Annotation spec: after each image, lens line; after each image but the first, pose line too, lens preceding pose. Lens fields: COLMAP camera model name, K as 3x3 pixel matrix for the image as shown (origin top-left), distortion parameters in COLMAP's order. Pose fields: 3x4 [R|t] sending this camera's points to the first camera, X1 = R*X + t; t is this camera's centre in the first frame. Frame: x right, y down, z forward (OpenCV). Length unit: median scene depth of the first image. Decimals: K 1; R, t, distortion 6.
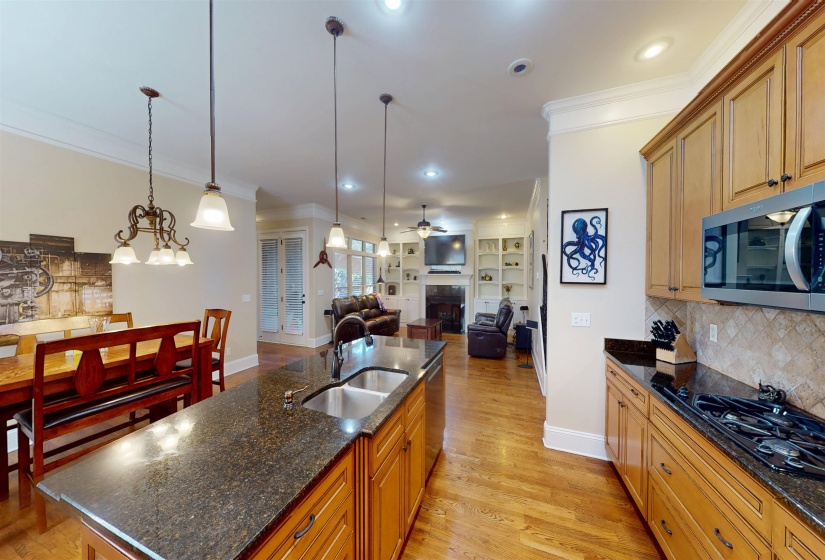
lens RADIAL K [[260.7, 0, 412.5], [0, 260.7, 280.0], [0, 0, 1]] dist [0.000420, 0.000053]
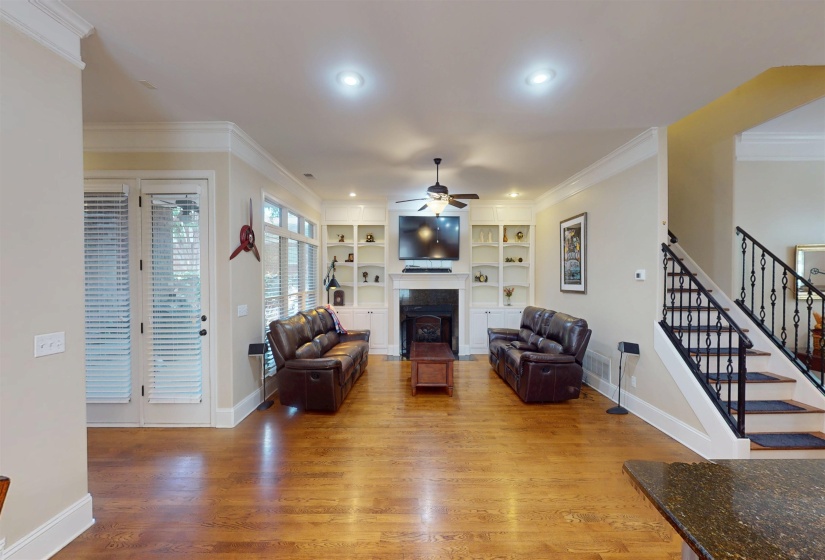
lens RADIAL K [[302.9, 0, 412.5], [0, 302.9, 280.0], [0, 0, 1]] dist [0.000229, 0.000070]
pose [[0.934965, -0.006537, 0.354679, -0.255062], [0.006923, 0.999976, 0.000182, -0.006228], [-0.354672, 0.002285, 0.934988, 0.353824]]
